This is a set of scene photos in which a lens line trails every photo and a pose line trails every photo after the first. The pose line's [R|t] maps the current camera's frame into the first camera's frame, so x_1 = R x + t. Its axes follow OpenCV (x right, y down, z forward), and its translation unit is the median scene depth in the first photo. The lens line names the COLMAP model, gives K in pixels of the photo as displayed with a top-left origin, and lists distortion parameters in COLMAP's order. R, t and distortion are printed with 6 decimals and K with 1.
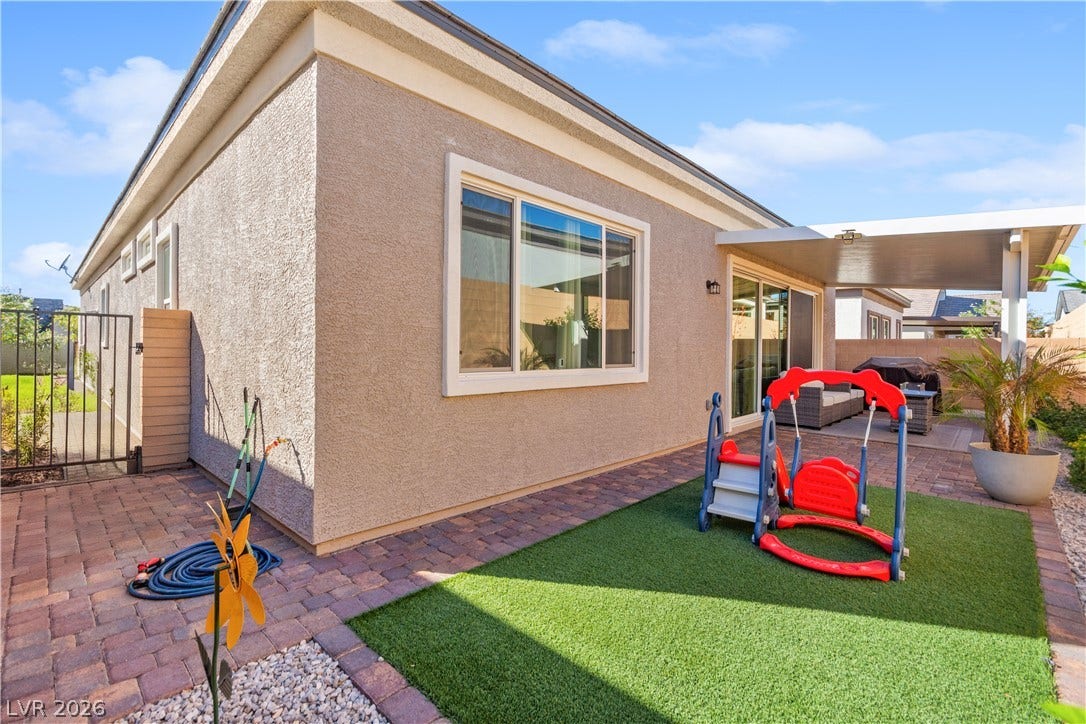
lens RADIAL K [[481.2, 0, 542.9], [0, 481.2, 355.5], [0, 0, 1]] dist [-0.026773, 0.019536]
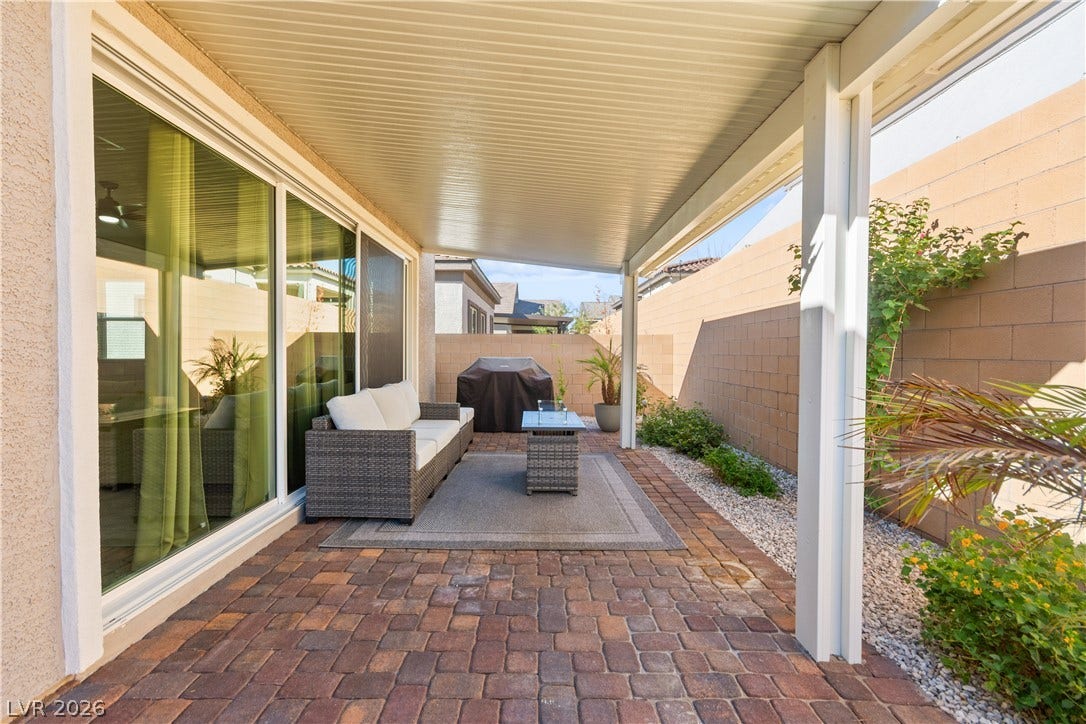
lens RADIAL K [[481.2, 0, 542.9], [0, 481.2, 355.5], [0, 0, 1]] dist [-0.026773, 0.019536]
pose [[0.716886, -0.013504, 0.697060, 0.292593], [0.009686, 0.999909, 0.009409, -0.006686], [-0.697124, 0.000007, 0.716951, 0.484117]]
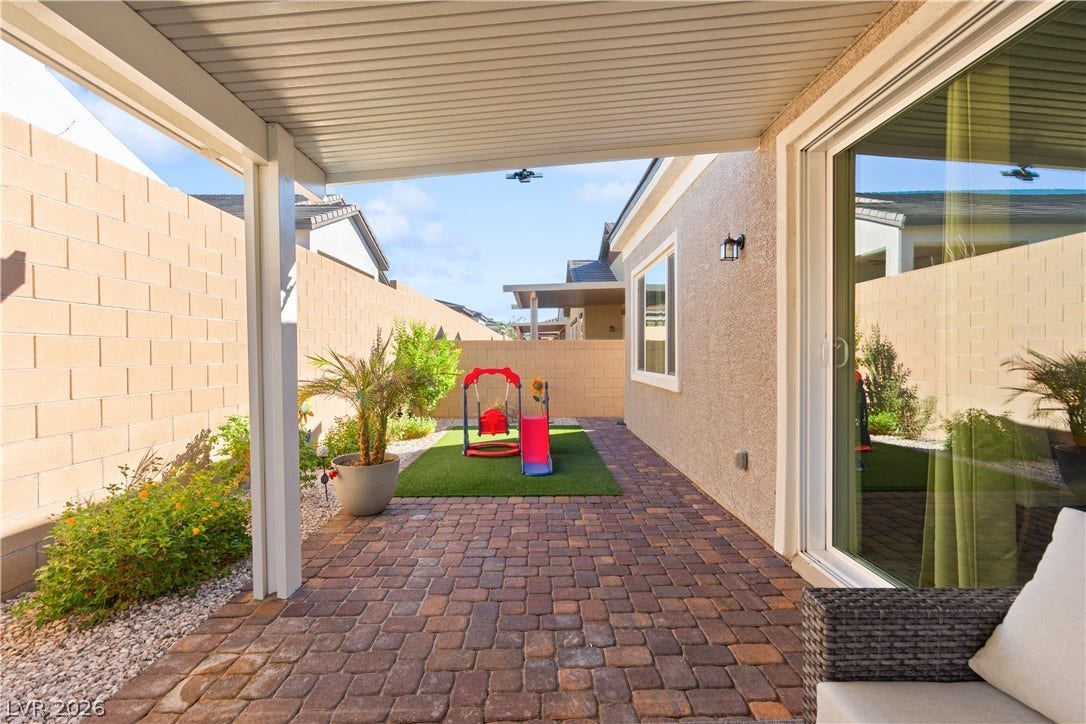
lens RADIAL K [[481.2, 0, 542.9], [0, 481.2, 355.5], [0, 0, 1]] dist [-0.026773, 0.019536]
pose [[-0.717596, -0.003990, -0.696448, 0.610714], [-0.010363, 0.999934, 0.004949, -0.010882], [0.696383, 0.010769, -0.717590, 0.847872]]
